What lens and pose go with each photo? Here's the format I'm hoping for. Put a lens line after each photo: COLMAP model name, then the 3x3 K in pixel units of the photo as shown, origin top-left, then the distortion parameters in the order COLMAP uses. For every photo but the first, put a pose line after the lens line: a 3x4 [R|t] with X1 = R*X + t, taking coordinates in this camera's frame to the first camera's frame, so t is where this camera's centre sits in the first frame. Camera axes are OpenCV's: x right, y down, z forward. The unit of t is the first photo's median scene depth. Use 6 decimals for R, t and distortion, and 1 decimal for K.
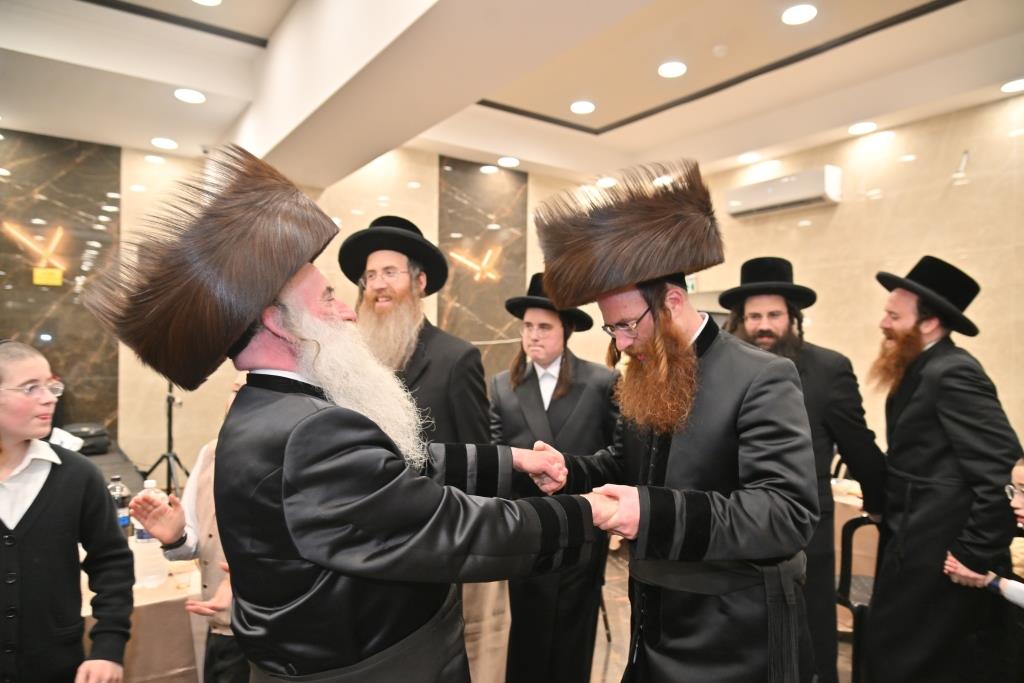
lens RADIAL K [[673.5, 0, 512.0], [0, 673.5, 341.5], [0, 0, 1]] dist [-0.003986, 0.032195]
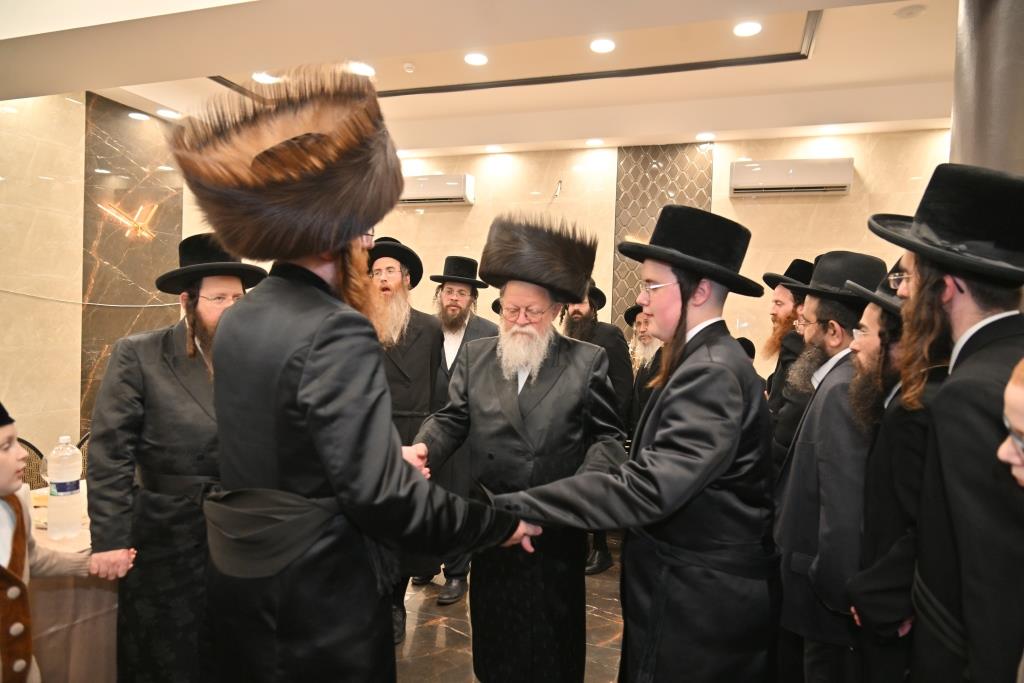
lens RADIAL K [[673.5, 0, 512.0], [0, 673.5, 341.5], [0, 0, 1]] dist [-0.003986, 0.032195]
pose [[0.839314, 0.019209, 0.543308, -0.112548], [-0.043041, 0.998586, 0.031186, -0.000181], [-0.541941, -0.049559, 0.838954, -0.066881]]
